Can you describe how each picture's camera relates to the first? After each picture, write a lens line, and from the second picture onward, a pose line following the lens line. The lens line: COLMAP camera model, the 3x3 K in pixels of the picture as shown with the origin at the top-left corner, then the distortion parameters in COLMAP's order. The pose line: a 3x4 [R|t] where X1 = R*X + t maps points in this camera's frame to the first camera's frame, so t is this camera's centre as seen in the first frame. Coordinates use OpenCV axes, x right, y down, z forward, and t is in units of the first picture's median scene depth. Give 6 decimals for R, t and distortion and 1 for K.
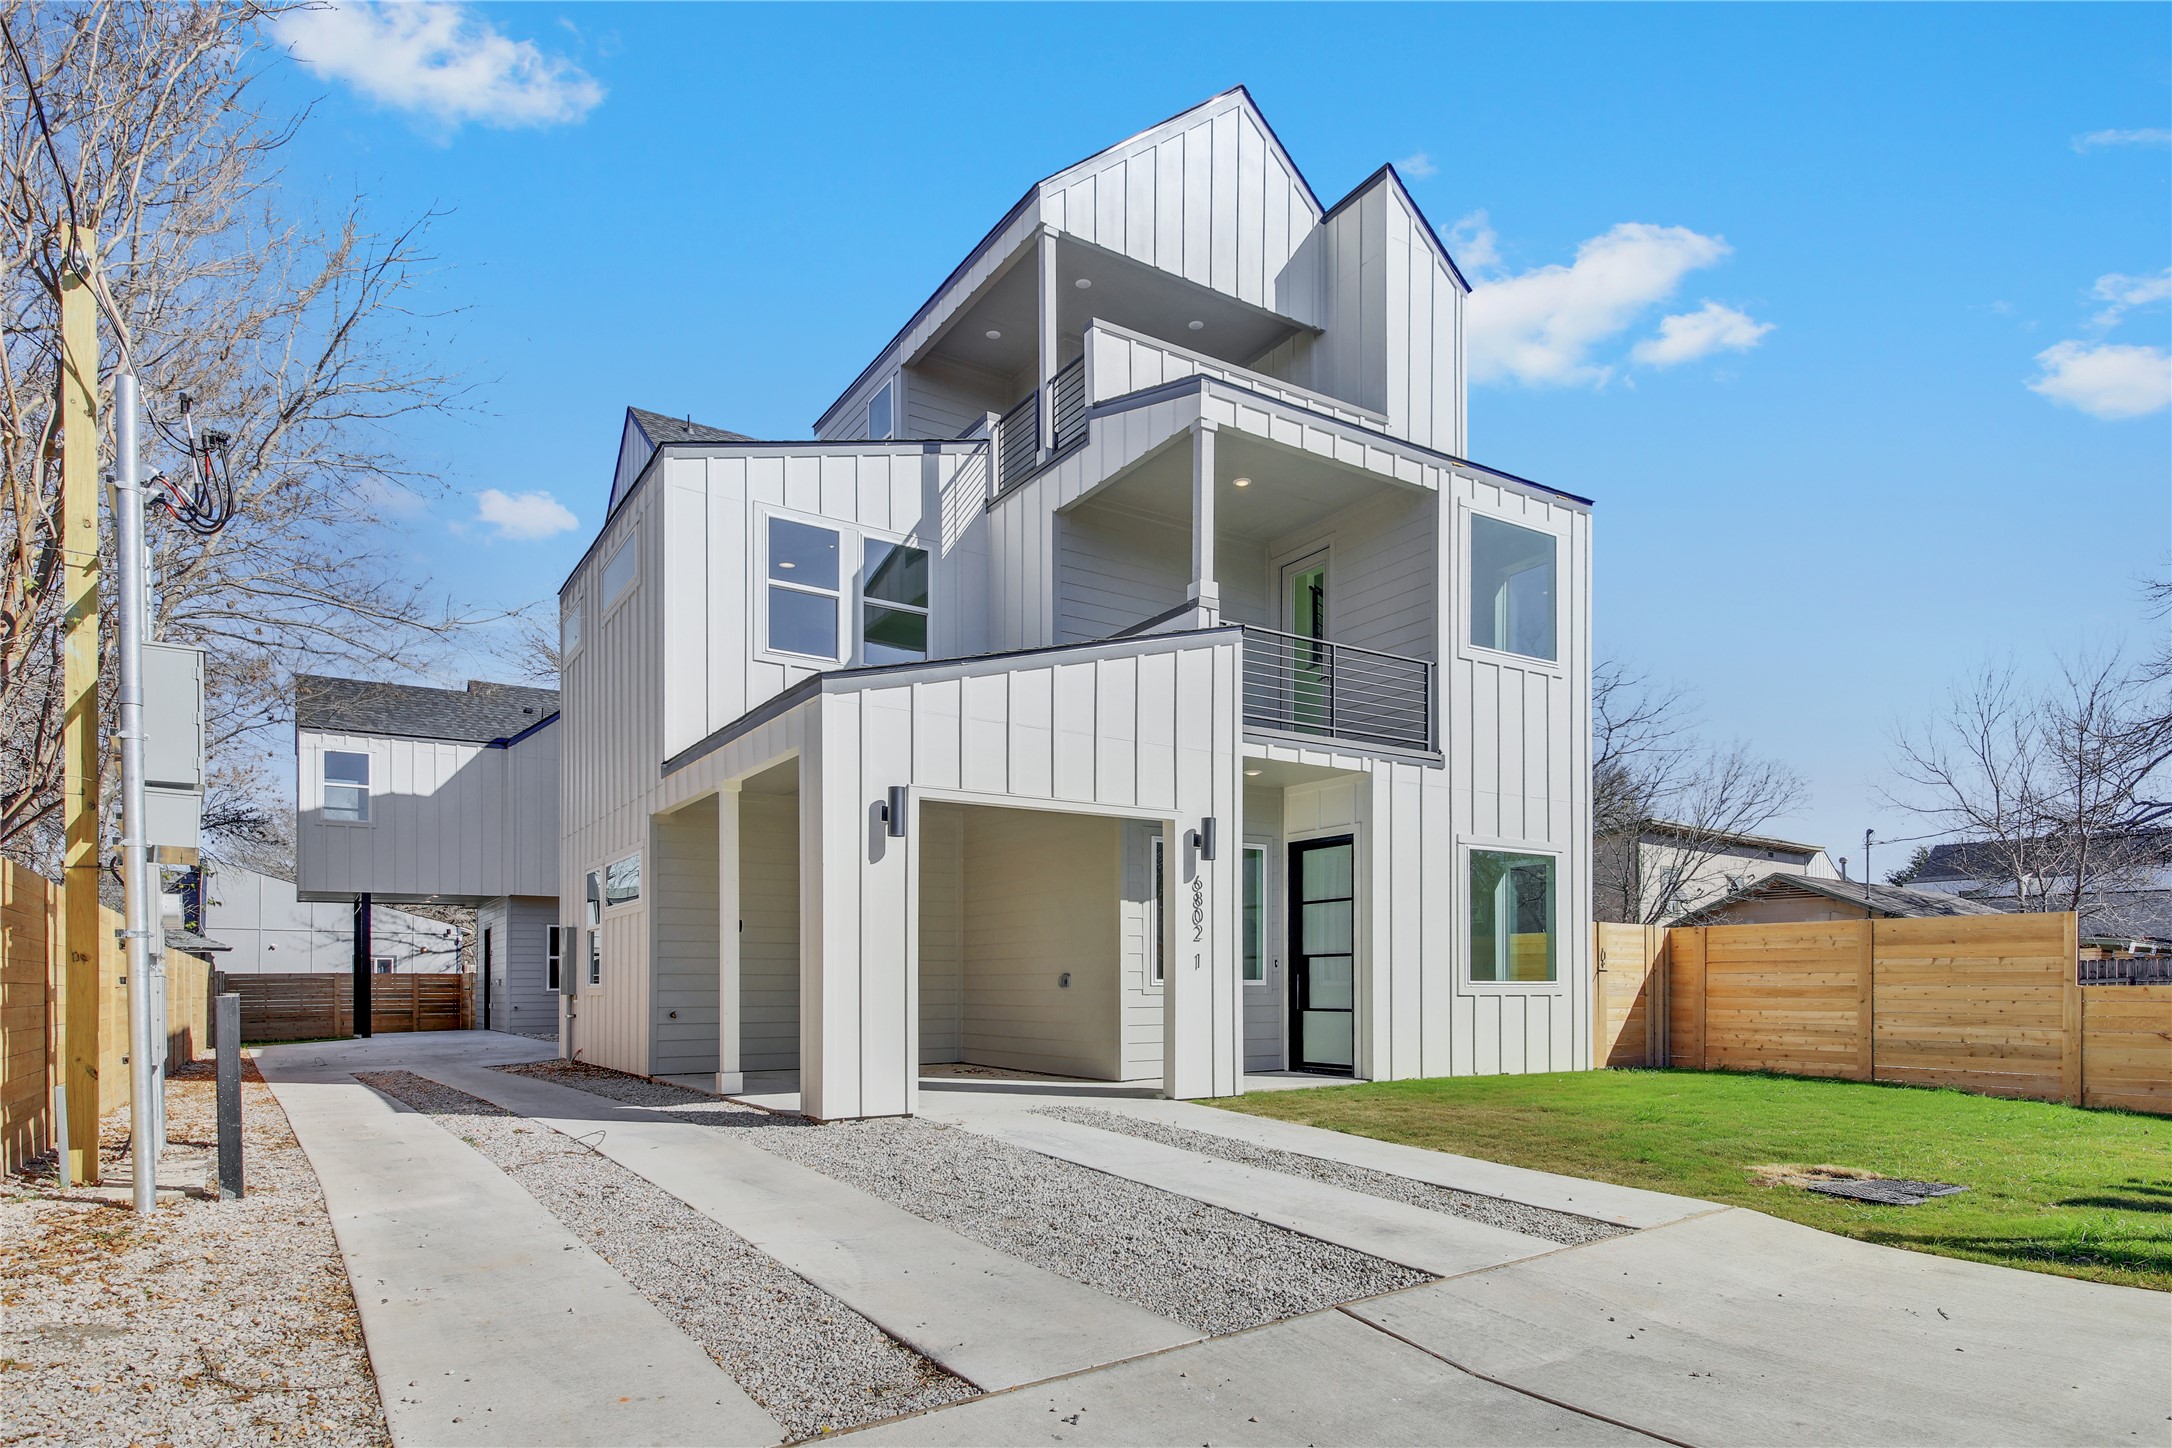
lens RADIAL K [[1220.2, 0, 1082.3], [0, 1220.2, 981.1], [0, 0, 1]] dist [0.004023, 0.001113]
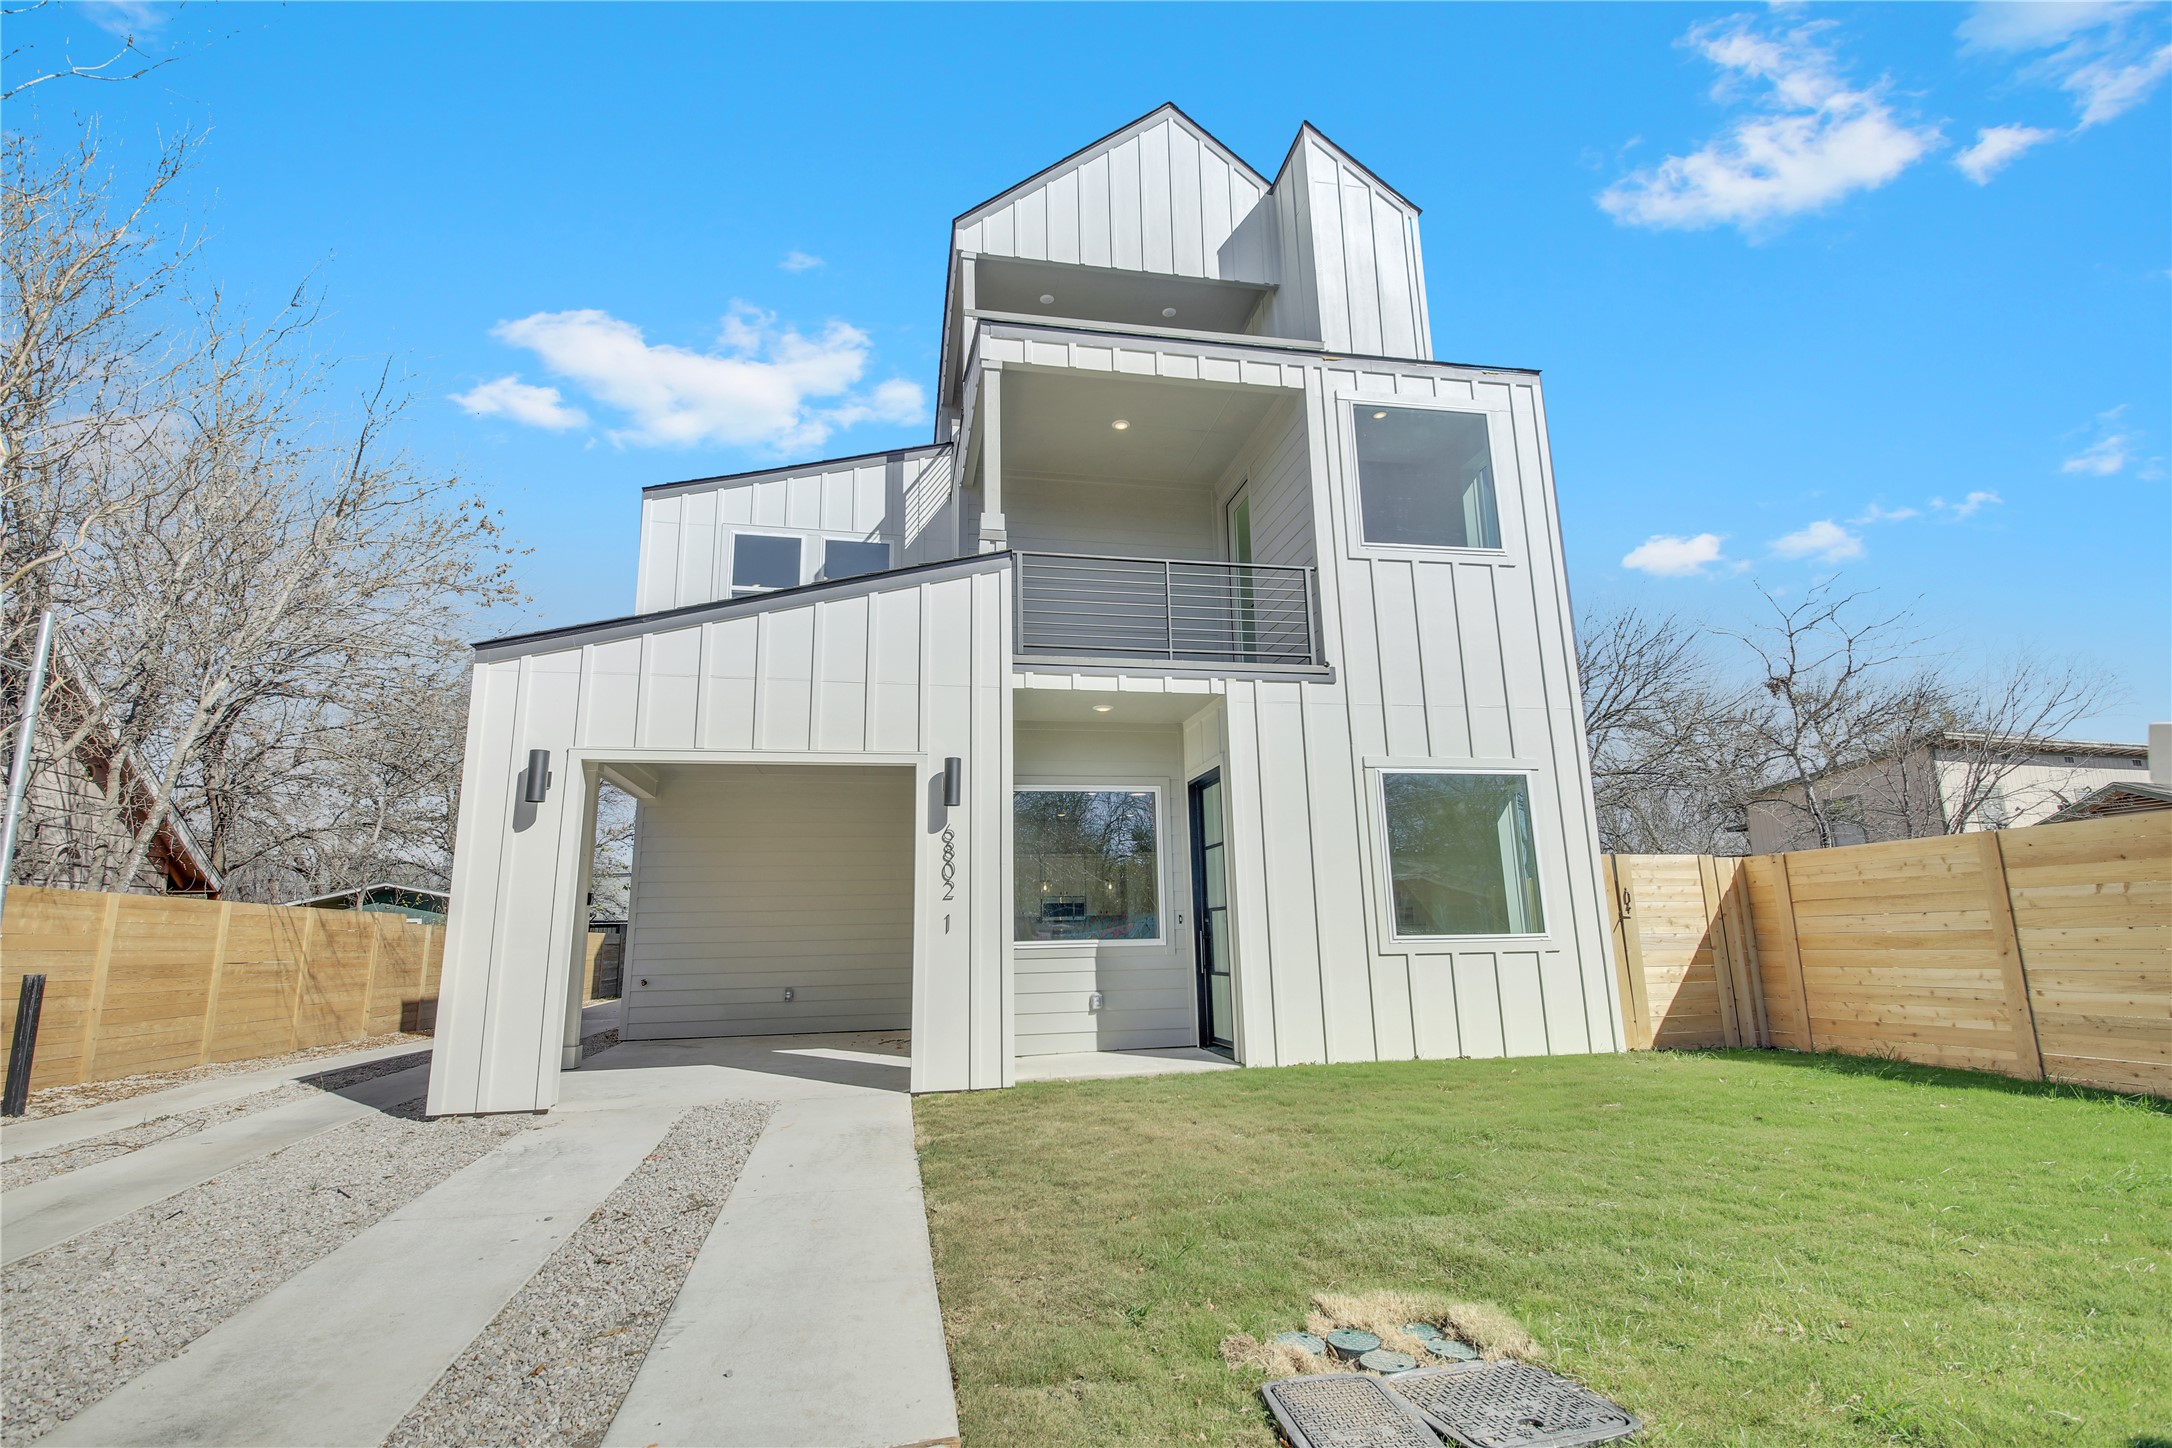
lens RADIAL K [[1003.6, 0, 1086.0], [0, 1003.6, 724.0], [0, 0, 1]] dist [-0.000246, -0.012706]
pose [[0.931843, -0.094882, -0.350237, 0.358668], [0.020915, 0.977648, -0.209204, -0.002851], [0.362258, 0.187620, 0.912999, 0.288617]]
